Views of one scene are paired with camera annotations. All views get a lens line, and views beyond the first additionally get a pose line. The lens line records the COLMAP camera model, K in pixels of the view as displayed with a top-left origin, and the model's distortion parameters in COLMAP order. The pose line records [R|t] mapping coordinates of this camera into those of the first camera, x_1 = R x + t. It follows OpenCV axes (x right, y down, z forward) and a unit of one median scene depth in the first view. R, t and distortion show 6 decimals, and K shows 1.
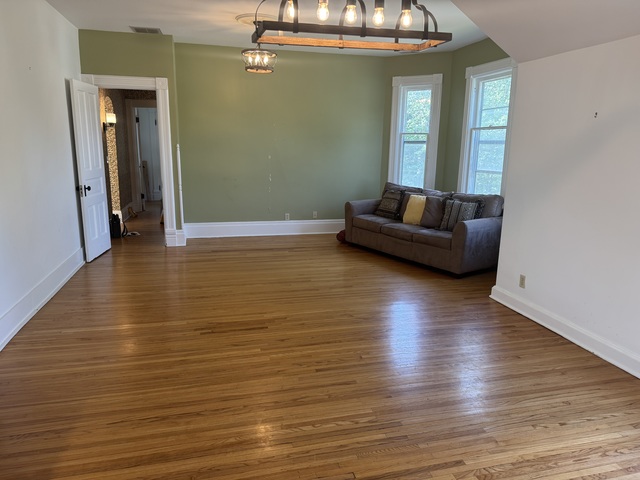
lens RADIAL K [[442.7, 0, 320.6], [0, 442.7, 236.6], [0, 0, 1]] dist [0.038369, -0.017522]
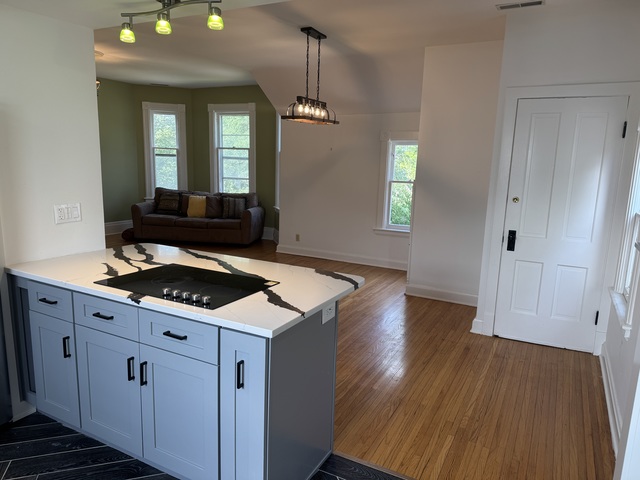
lens RADIAL K [[442.7, 0, 319.8], [0, 442.7, 240.4], [0, 0, 1]] dist [0.038369, -0.017522]
pose [[0.680925, -0.117027, 0.722943, -0.541756], [0.124599, 0.991270, 0.043106, 0.031423], [-0.721676, 0.060725, 0.689562, -0.207125]]
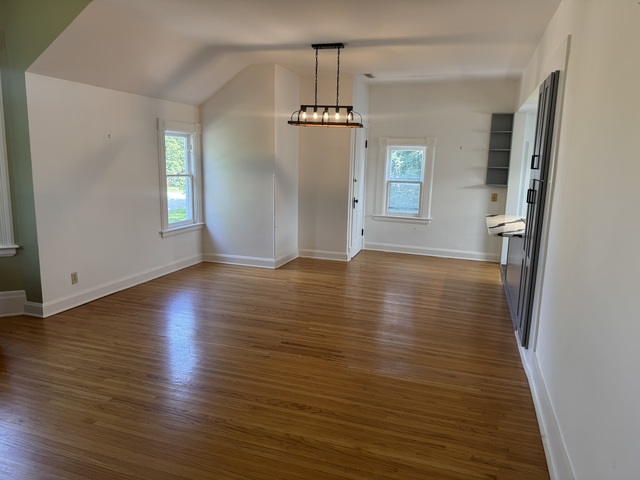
lens RADIAL K [[442.7, 0, 320.8], [0, 442.7, 239.7], [0, 0, 1]] dist [0.038369, -0.017522]
pose [[-0.836414, -0.128193, 0.532895, -0.441687], [0.077363, 0.934918, 0.346329, -0.225901], [-0.542610, 0.330901, -0.772061, 1.032996]]
